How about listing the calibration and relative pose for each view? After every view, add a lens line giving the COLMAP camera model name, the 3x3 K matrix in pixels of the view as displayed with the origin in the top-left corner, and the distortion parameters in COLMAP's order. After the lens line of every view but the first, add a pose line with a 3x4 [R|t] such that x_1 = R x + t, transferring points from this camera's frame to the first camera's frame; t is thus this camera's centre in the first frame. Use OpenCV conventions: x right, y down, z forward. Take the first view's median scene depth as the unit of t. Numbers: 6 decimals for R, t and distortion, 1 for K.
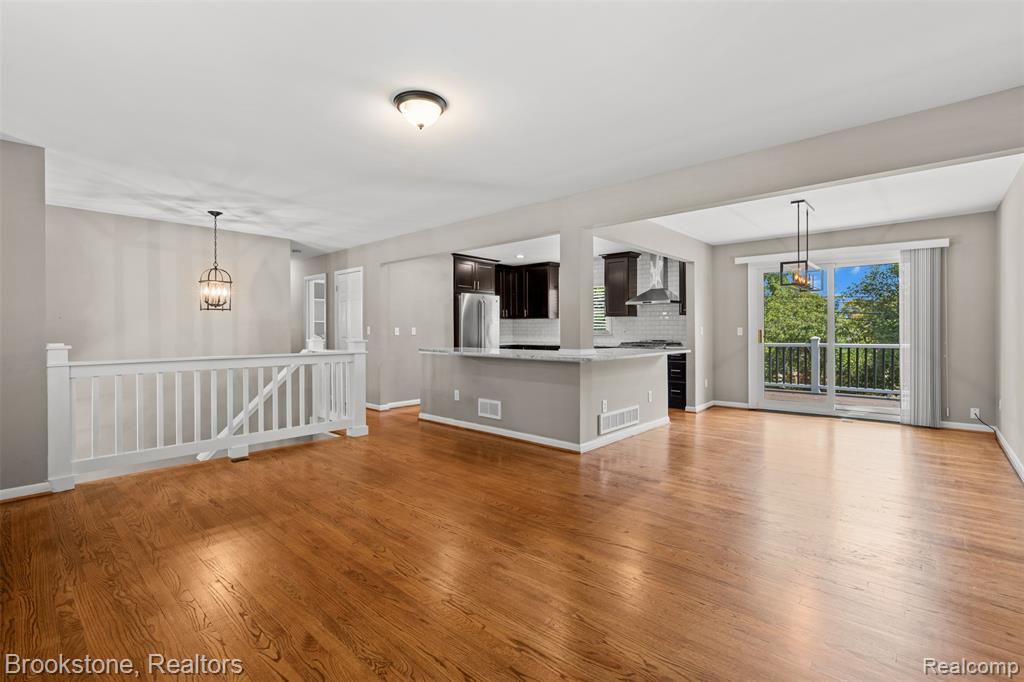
lens RADIAL K [[463.2, 0, 516.9], [0, 463.2, 330.2], [0, 0, 1]] dist [-0.022938, -0.000108]
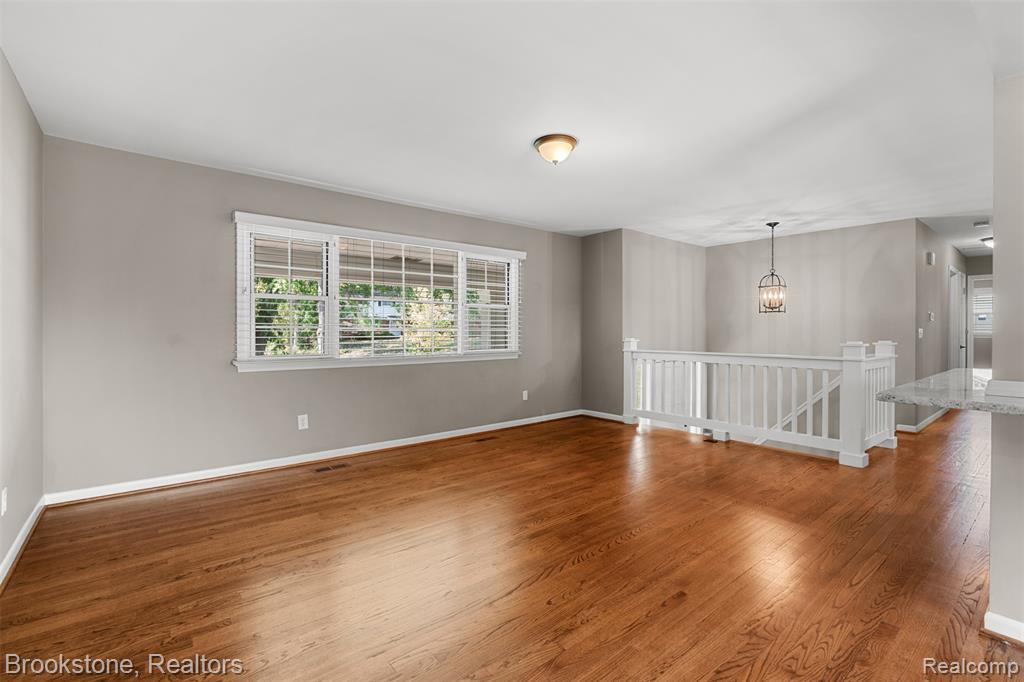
lens RADIAL K [[463.2, 0, 516.9], [0, 463.2, 330.2], [0, 0, 1]] dist [-0.022938, -0.000108]
pose [[-0.146783, 0.006371, -0.989148, 0.518923], [-0.002241, 0.999975, 0.006773, -0.007228], [0.989166, 0.003211, -0.146765, 0.553259]]
